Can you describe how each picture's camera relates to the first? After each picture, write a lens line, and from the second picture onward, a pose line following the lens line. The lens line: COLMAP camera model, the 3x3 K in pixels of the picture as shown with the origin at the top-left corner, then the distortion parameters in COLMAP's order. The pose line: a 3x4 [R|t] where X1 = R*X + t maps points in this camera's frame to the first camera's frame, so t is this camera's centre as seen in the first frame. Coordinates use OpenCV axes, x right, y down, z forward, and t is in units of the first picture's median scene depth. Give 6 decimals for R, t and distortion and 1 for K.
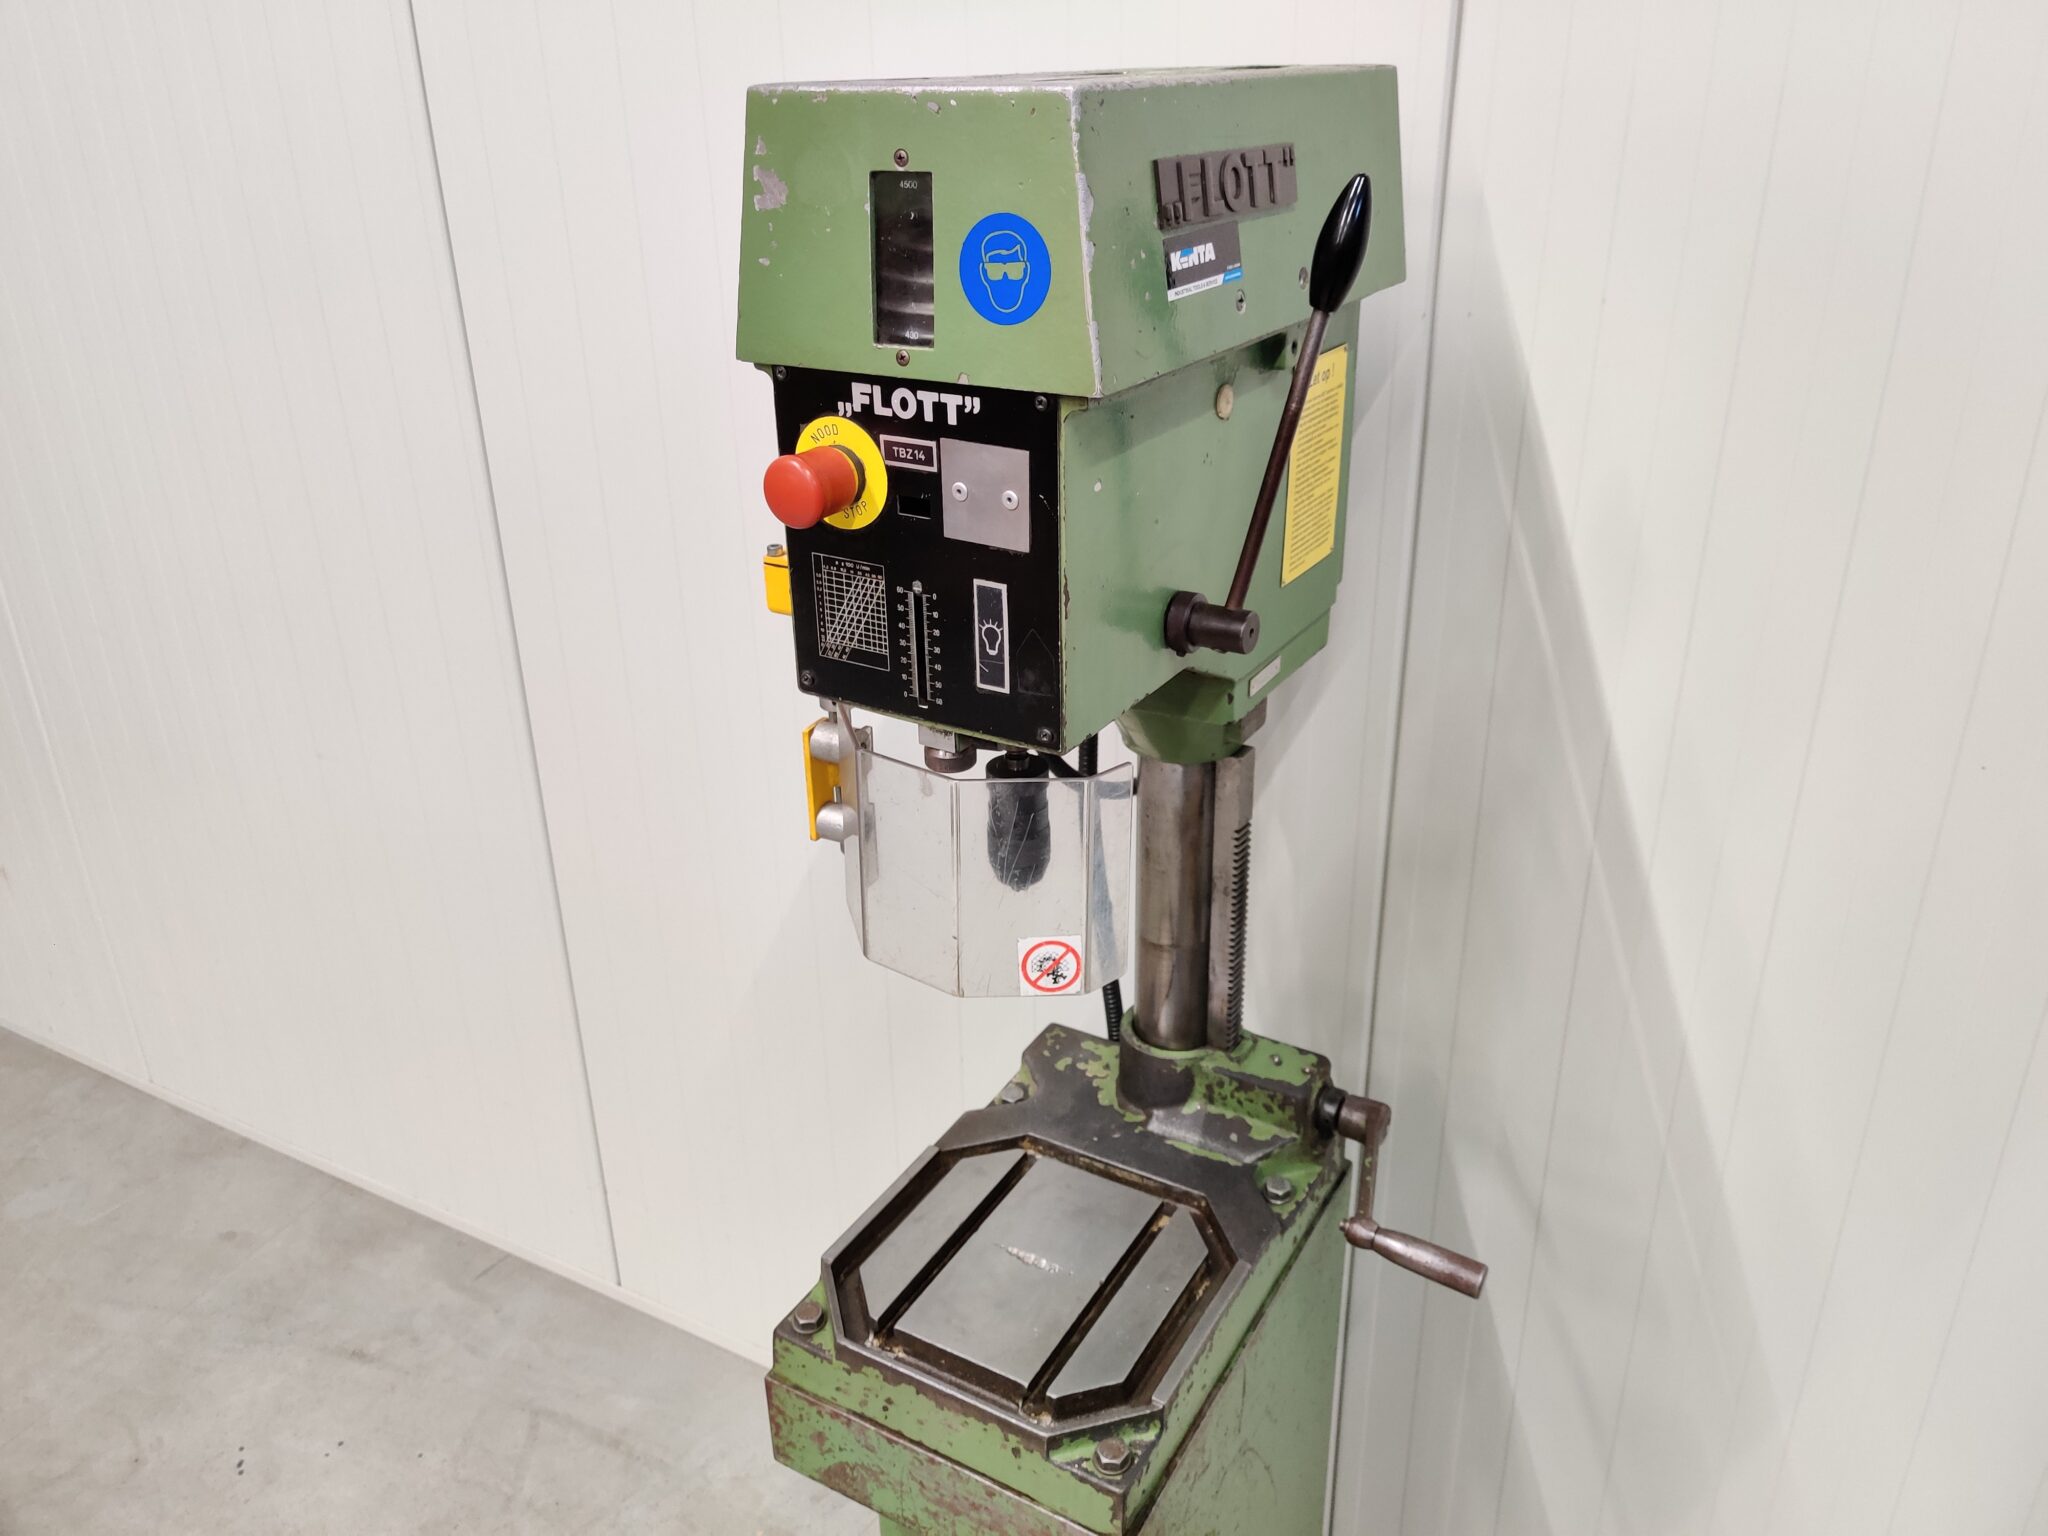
lens RADIAL K [[1596.5, 0, 1032.2], [0, 1596.5, 768.5], [0, 0, 1]] dist [0.003469, 0.009853]
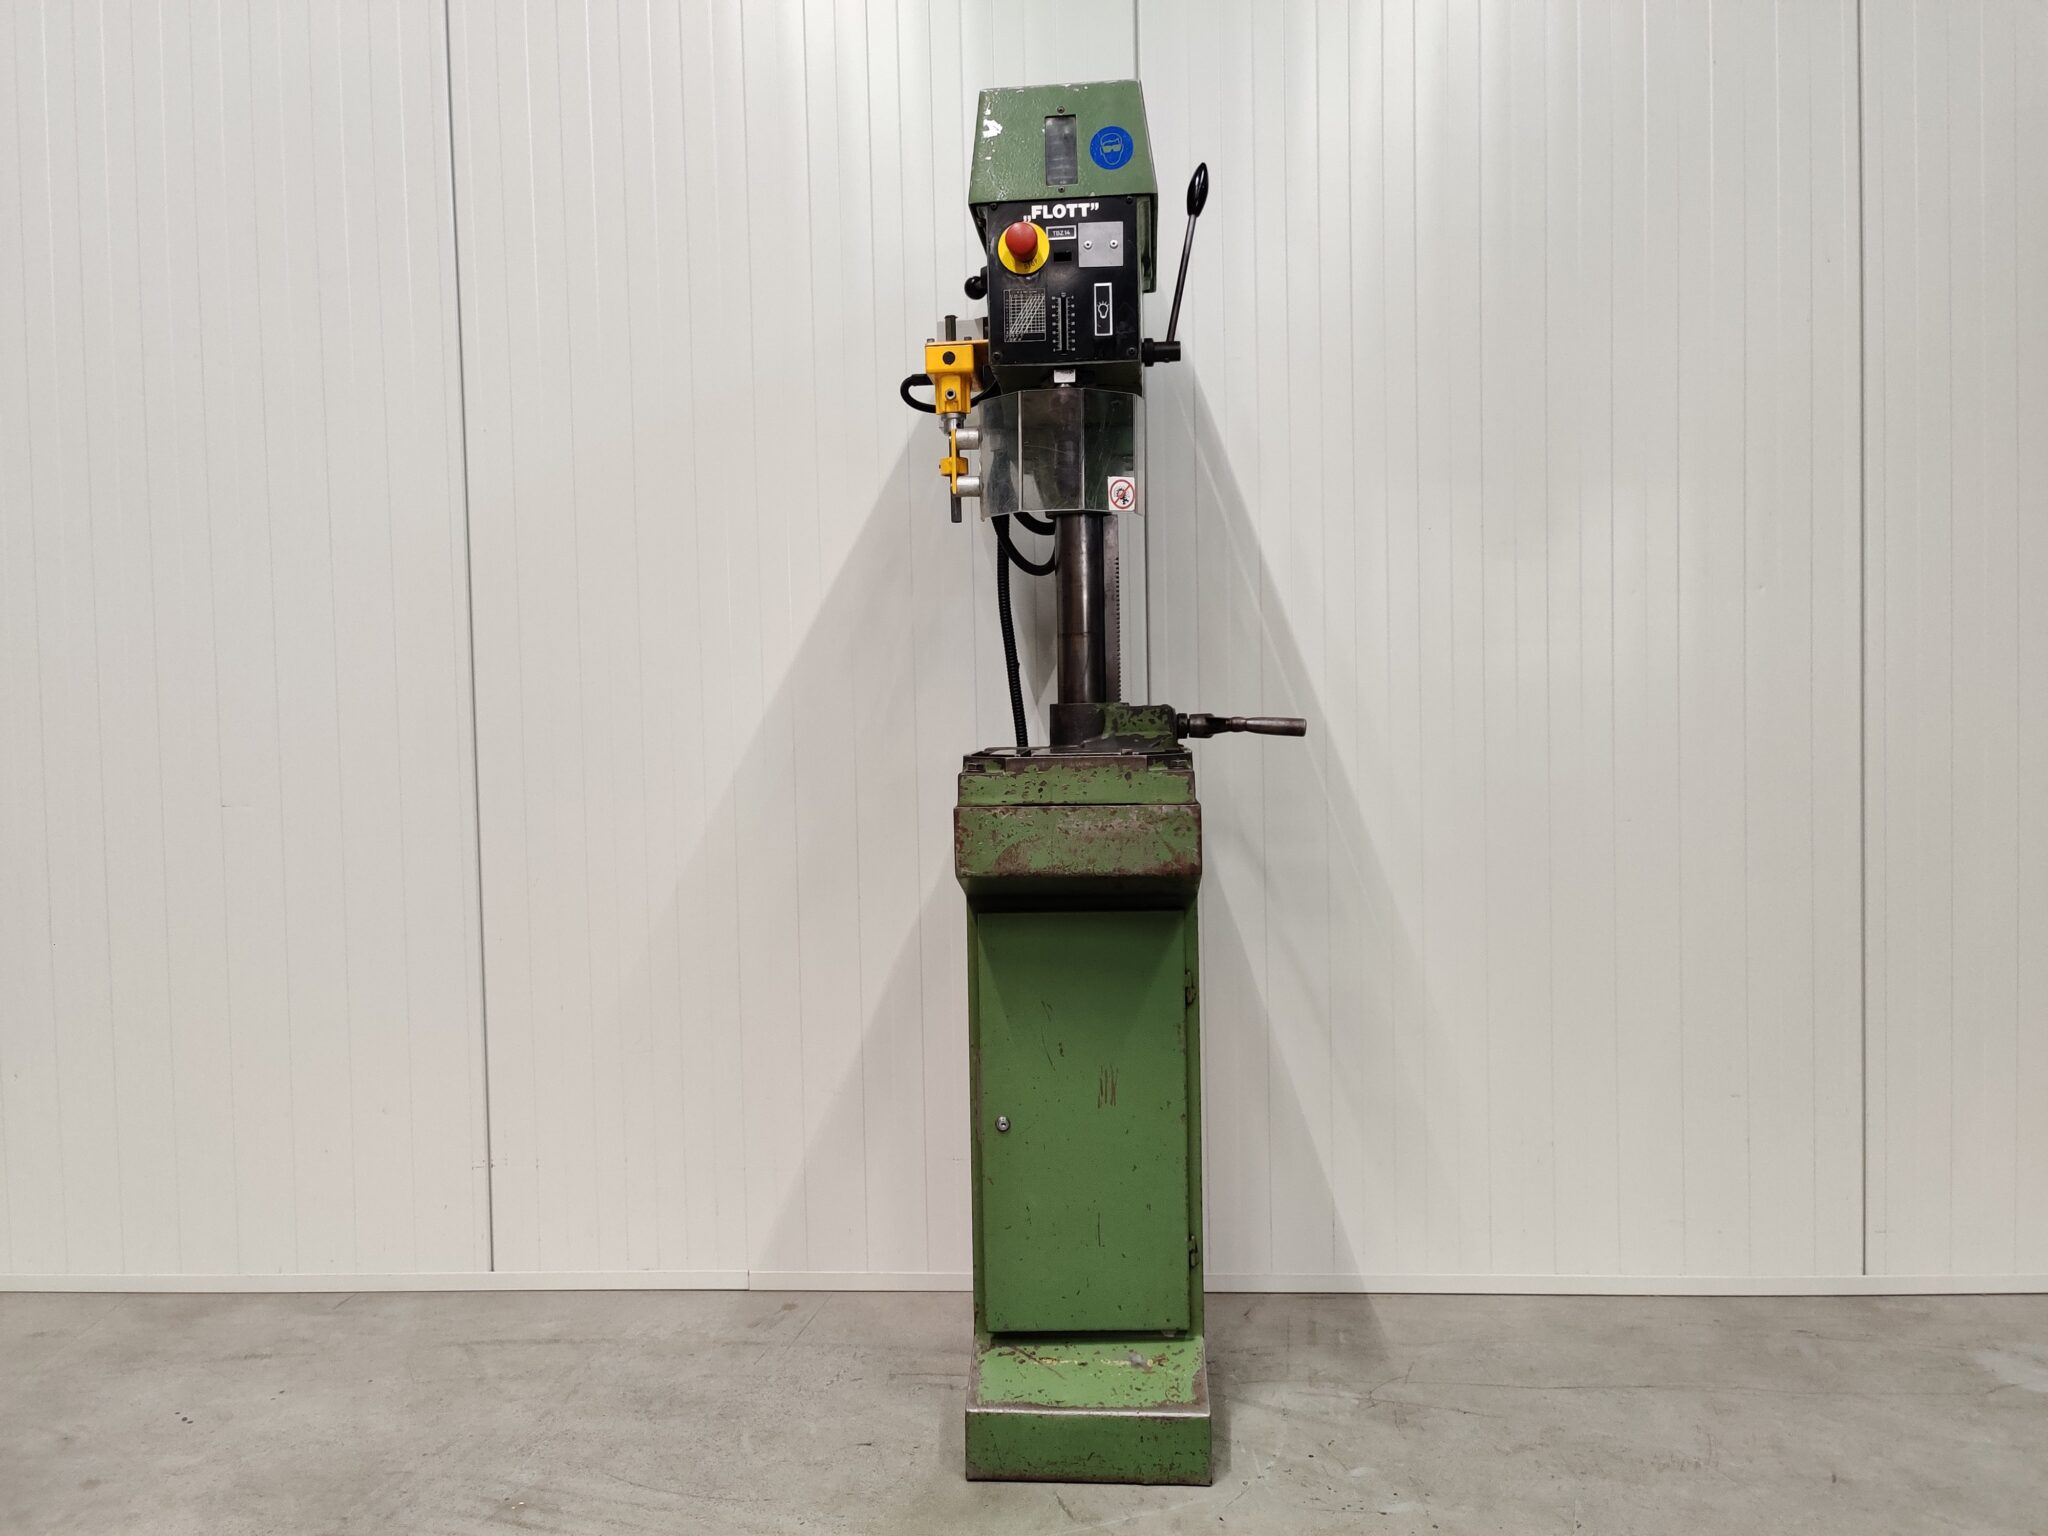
lens RADIAL K [[1596.5, 0, 1016.7], [0, 1596.5, 770.4], [0, 0, 1]] dist [0.003469, 0.009853]
pose [[0.900211, -0.020352, 0.434979, -1.114896], [0.189343, 0.917830, -0.348910, 1.261083], [-0.392135, 0.396452, 0.830094, -0.553078]]
